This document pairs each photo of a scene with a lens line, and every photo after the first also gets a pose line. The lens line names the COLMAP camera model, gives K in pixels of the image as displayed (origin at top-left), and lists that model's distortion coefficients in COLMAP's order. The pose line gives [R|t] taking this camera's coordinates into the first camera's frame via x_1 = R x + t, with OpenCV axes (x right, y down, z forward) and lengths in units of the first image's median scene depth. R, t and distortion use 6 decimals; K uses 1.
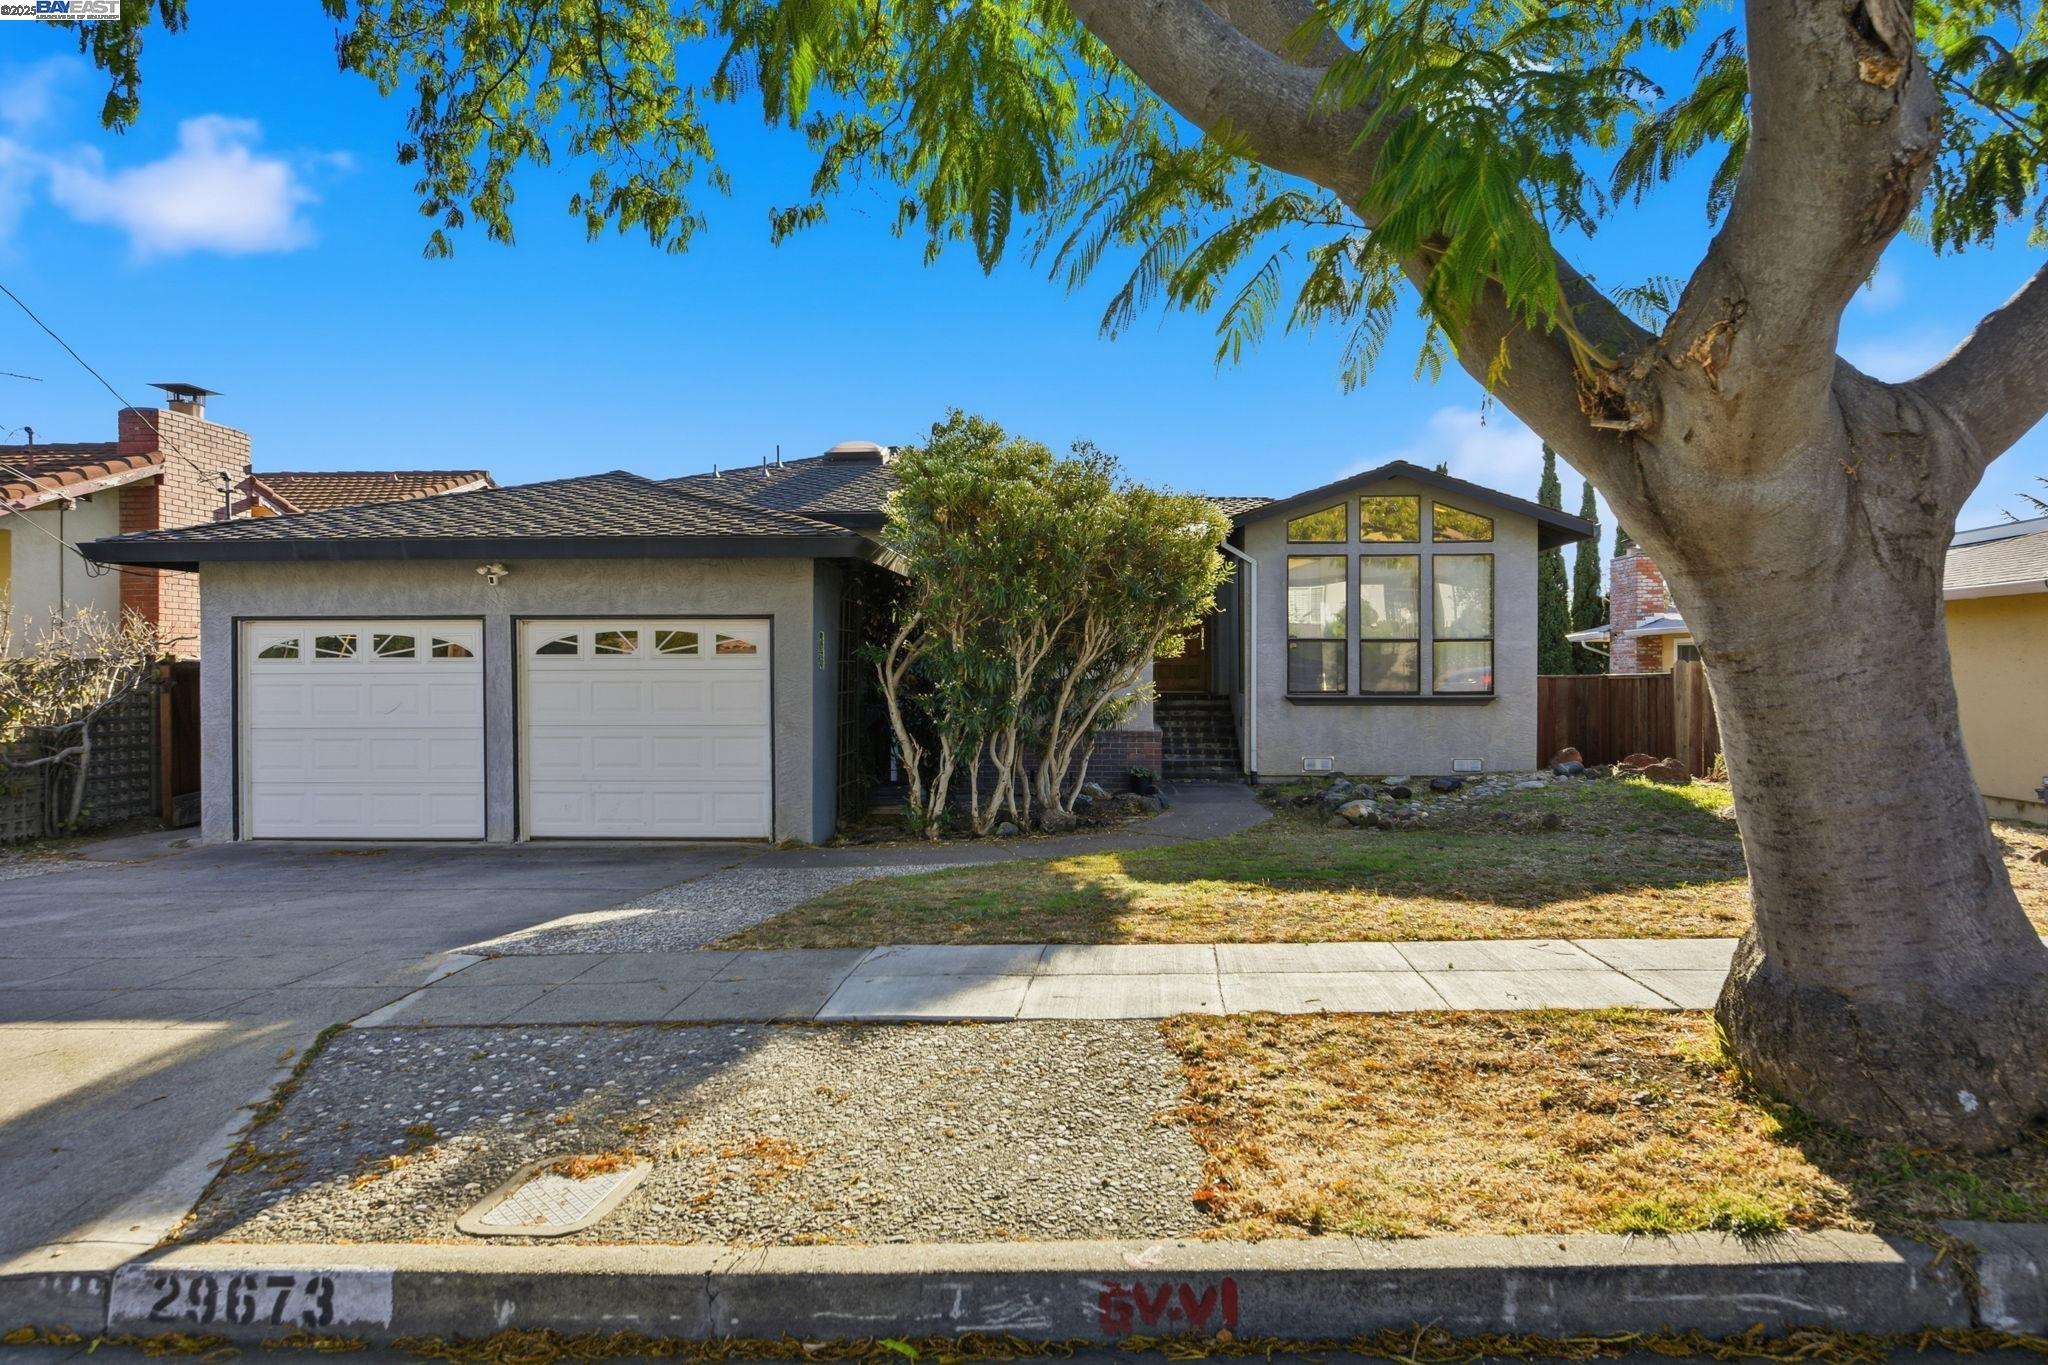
lens RADIAL K [[860.9, 0, 1053.1], [0, 860.9, 671.1], [0, 0, 1]] dist [0.001165, 0.000527]
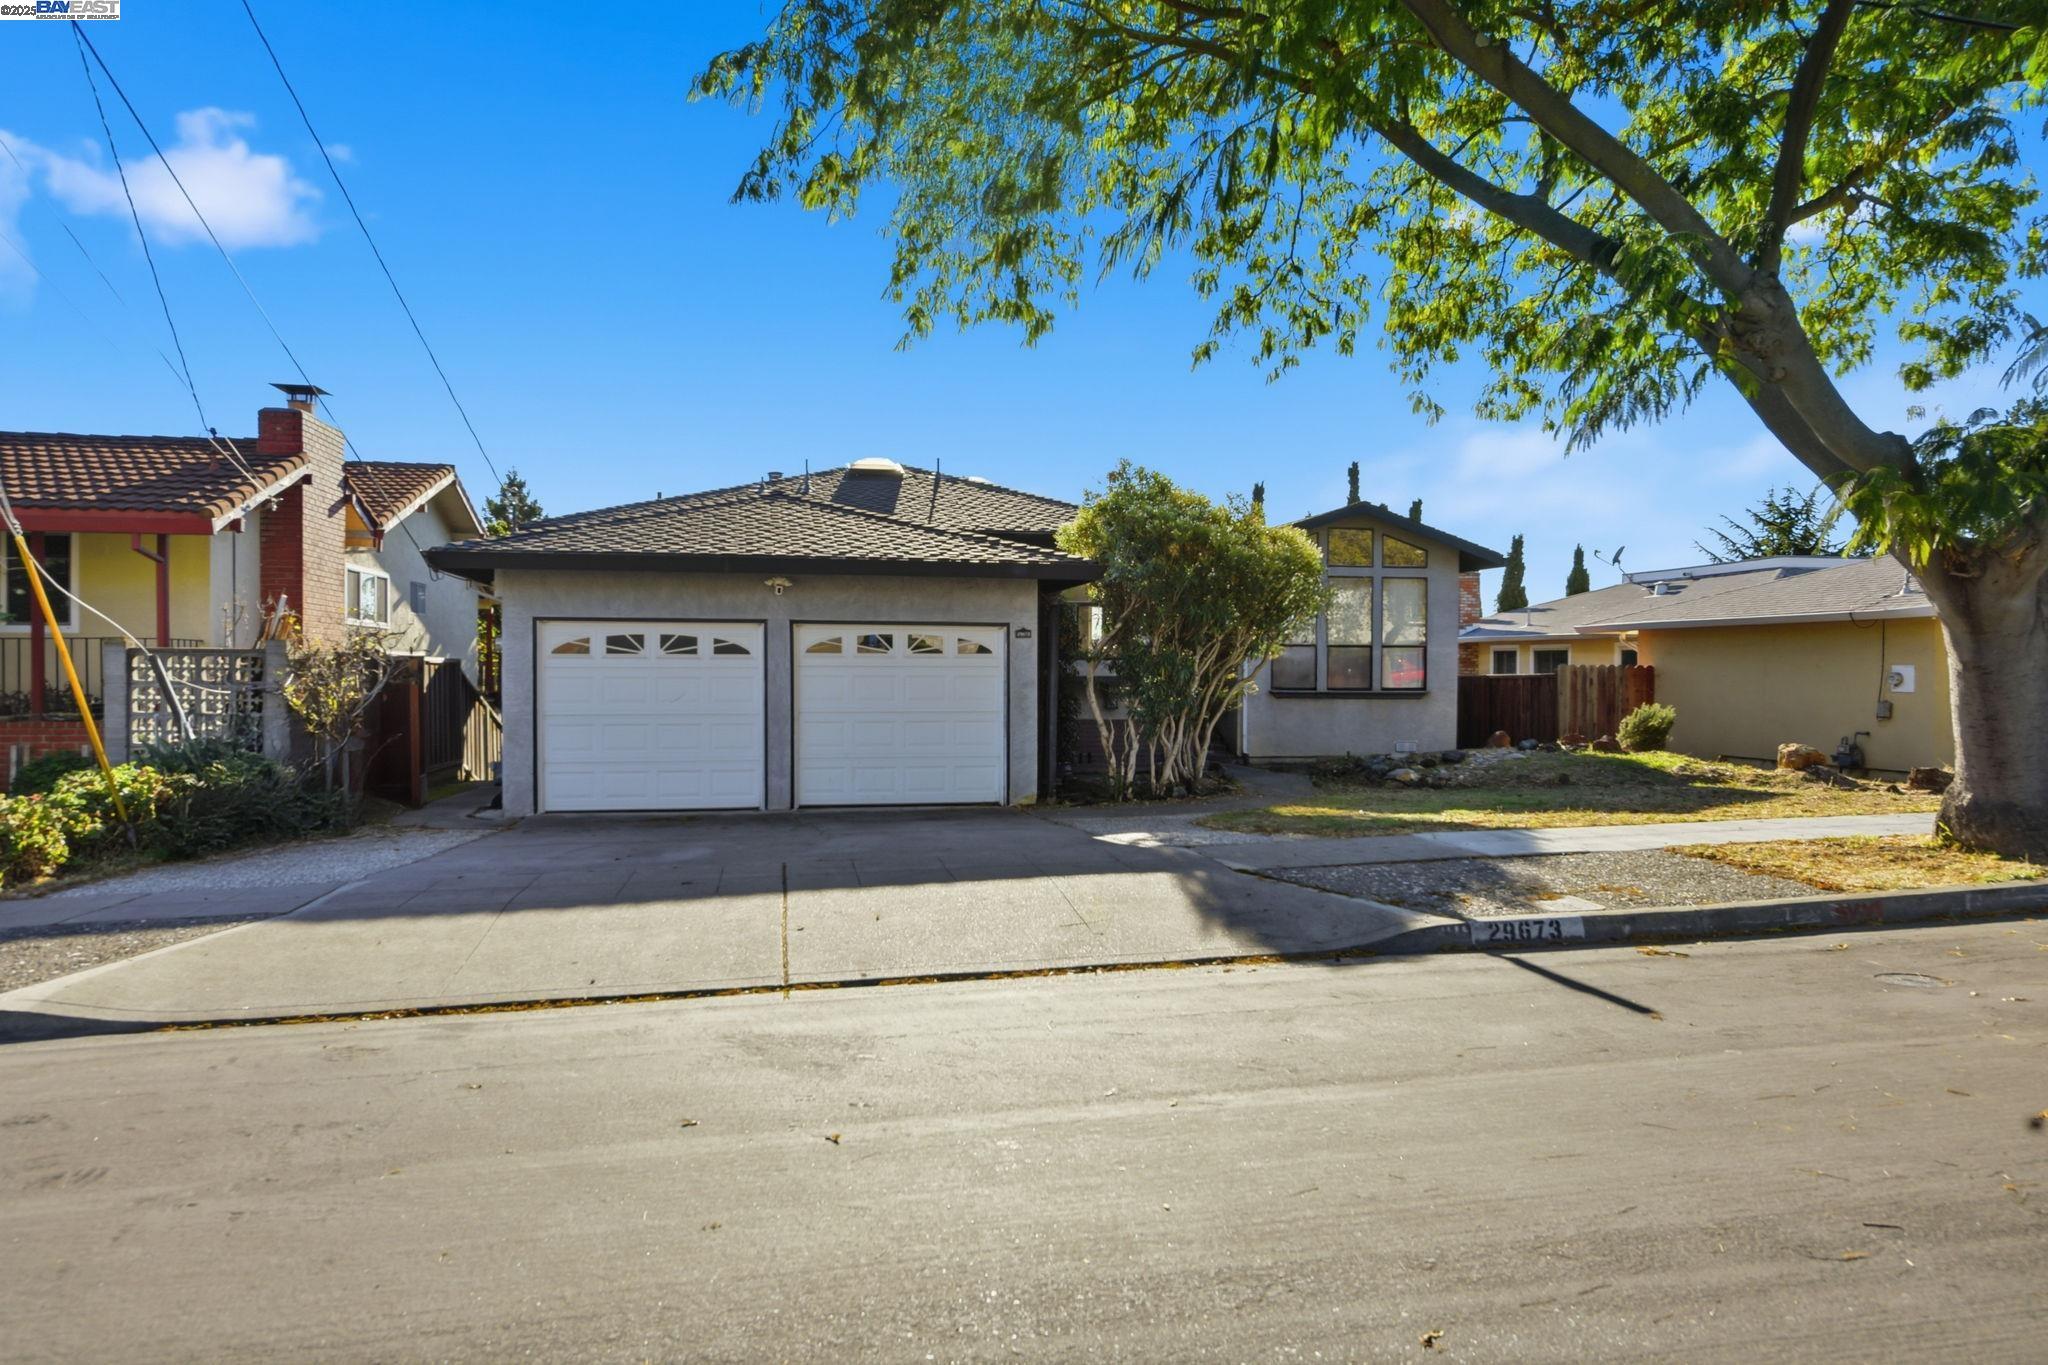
lens RADIAL K [[830.8, 0, 1026.8], [0, 830.8, 675.0], [0, 0, 1]] dist [-0.016049, -0.000607]
pose [[0.988673, 0.006597, 0.149944, -0.289255], [-0.007753, 0.999945, 0.007122, 0.000564], [-0.149889, -0.008204, 0.988669, -0.116054]]
